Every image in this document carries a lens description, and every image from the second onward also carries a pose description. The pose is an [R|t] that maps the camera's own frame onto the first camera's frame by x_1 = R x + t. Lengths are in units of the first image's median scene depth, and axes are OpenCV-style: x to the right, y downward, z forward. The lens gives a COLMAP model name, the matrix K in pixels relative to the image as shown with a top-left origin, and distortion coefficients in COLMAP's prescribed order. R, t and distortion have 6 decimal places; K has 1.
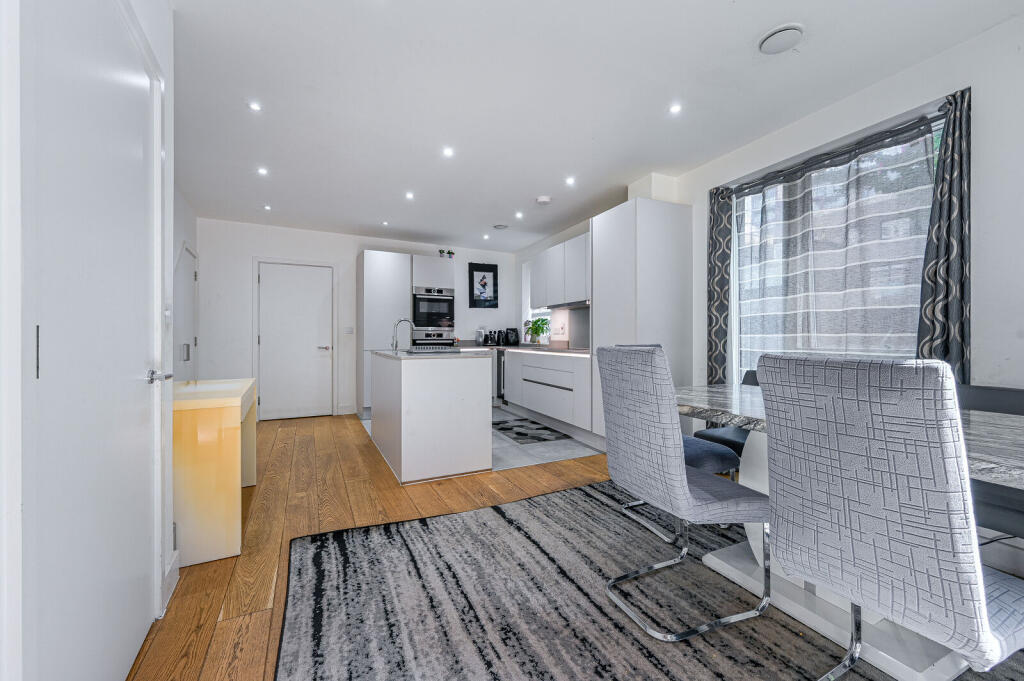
lens RADIAL K [[405.0, 0, 512.0], [0, 405.0, 340.5], [0, 0, 1]] dist [0.000075, 0.000061]
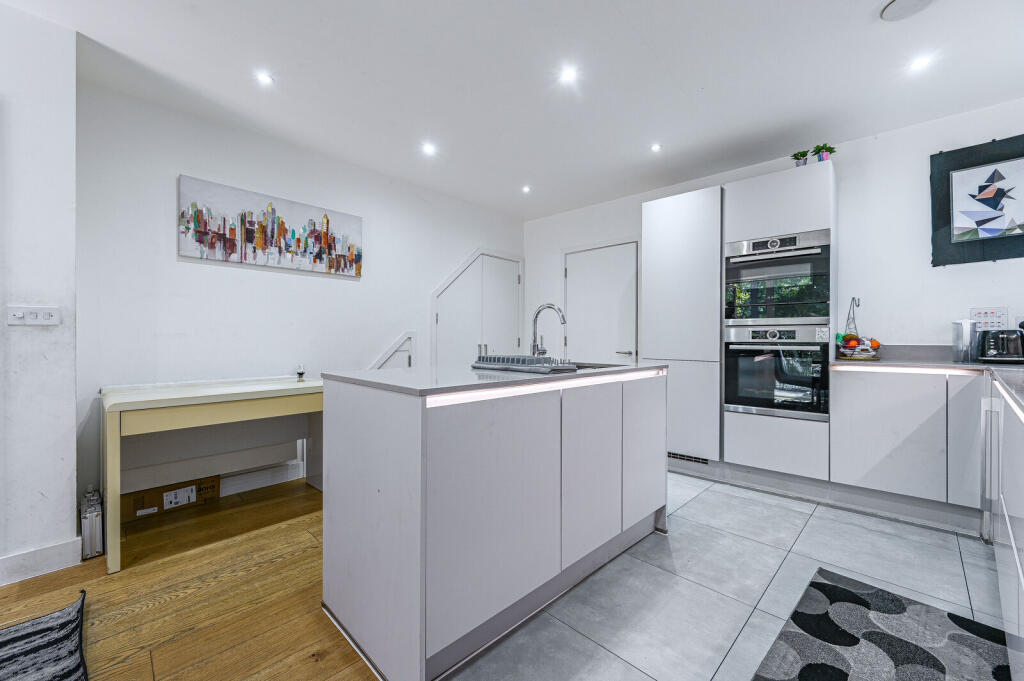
lens RADIAL K [[407.4, 0, 511.5], [0, 407.4, 338.3], [0, 0, 1]] dist [-0.000246, 0.000122]
pose [[0.314874, 0.001517, -0.949132, 0.168952], [-0.009200, 0.999957, -0.001454, -0.004724], [0.949089, 0.009190, 0.314874, 0.537536]]
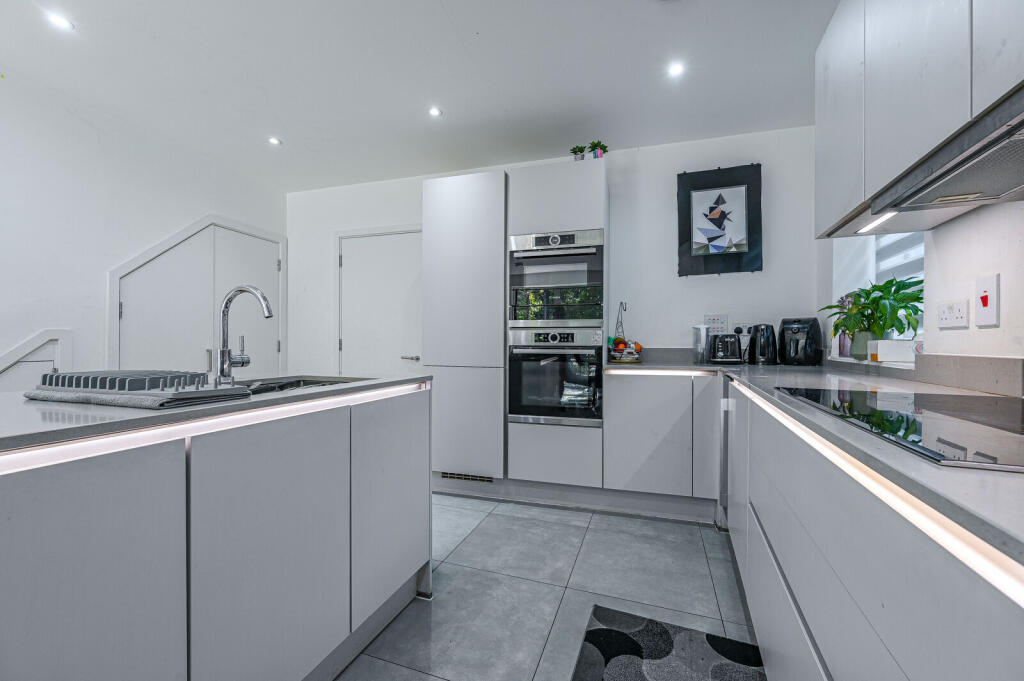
lens RADIAL K [[405.0, 0, 512.0], [0, 405.0, 340.5], [0, 0, 1]] dist [0.000075, 0.000061]
pose [[0.693877, -0.000457, -0.720093, 0.098743], [-0.009151, 0.999913, -0.009452, -0.004713], [0.720035, 0.013148, 0.693813, 0.639402]]
